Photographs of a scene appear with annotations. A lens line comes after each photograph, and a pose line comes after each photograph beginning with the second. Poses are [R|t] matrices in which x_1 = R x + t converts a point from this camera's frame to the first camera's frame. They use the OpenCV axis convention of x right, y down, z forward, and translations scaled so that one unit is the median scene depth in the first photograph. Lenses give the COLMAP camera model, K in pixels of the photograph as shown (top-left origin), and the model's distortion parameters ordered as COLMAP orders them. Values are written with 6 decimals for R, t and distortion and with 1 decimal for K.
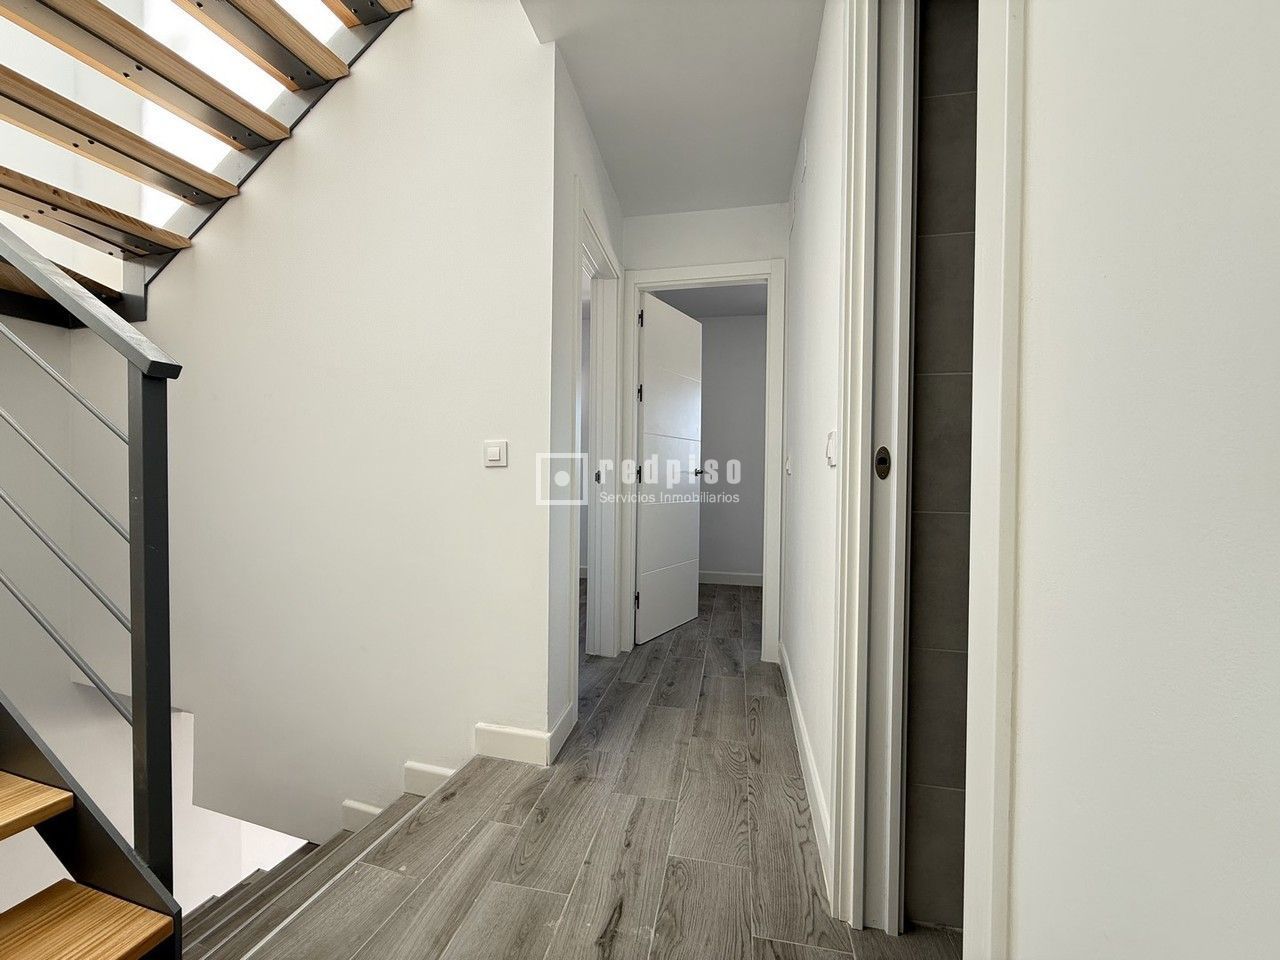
lens RADIAL K [[509.1, 0, 635.7], [0, 509.1, 480.6], [0, 0, 1]] dist [-0.000436, -0.000007]
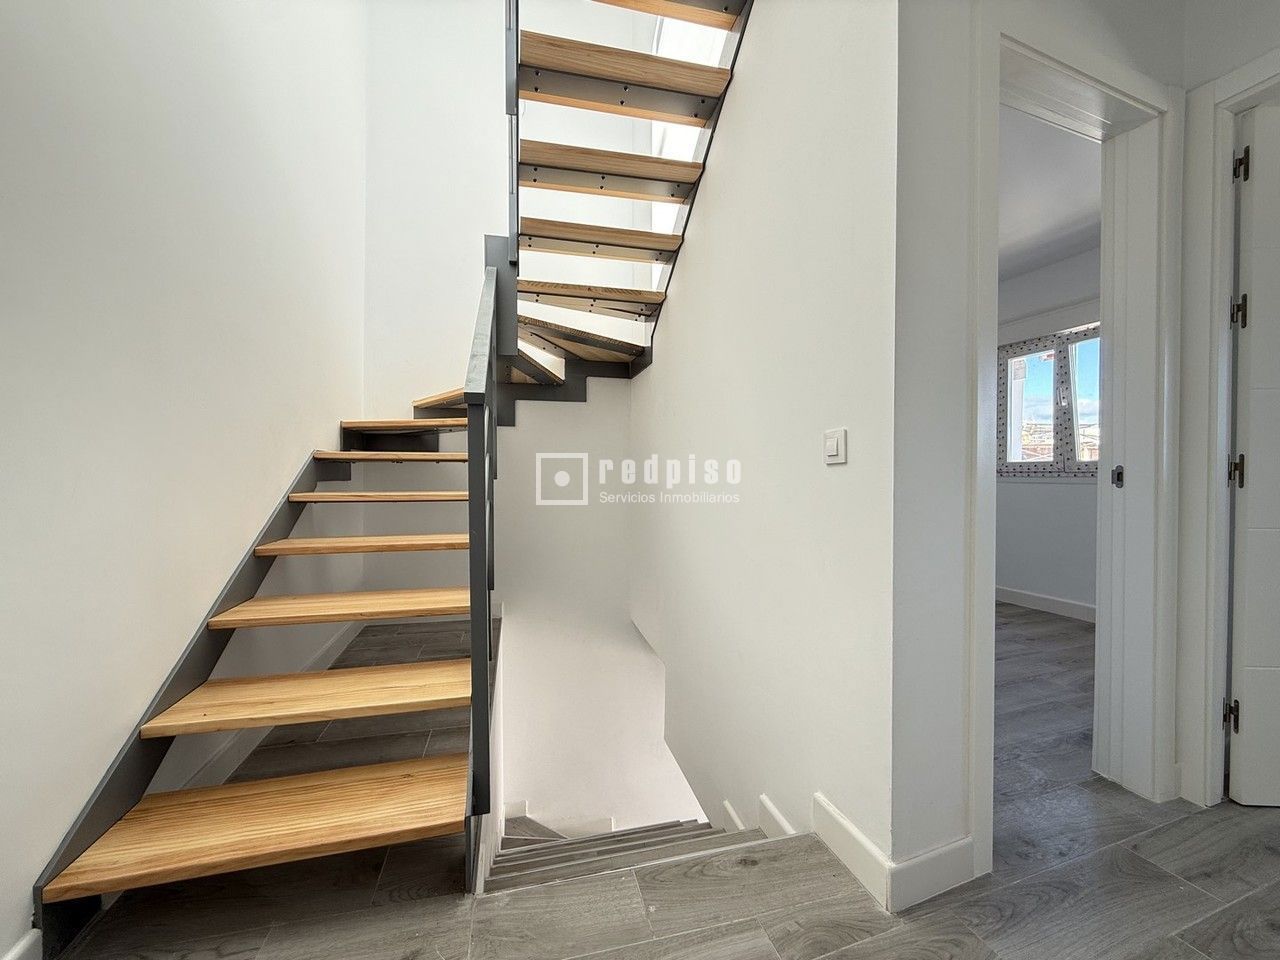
lens RADIAL K [[509.1, 0, 635.7], [0, 509.1, 480.6], [0, 0, 1]] dist [-0.000436, -0.000007]
pose [[0.517725, -0.000821, -0.855546, 0.212173], [-0.002297, 0.999995, -0.002349, -0.000418], [0.855544, 0.003182, 0.517721, 0.348119]]
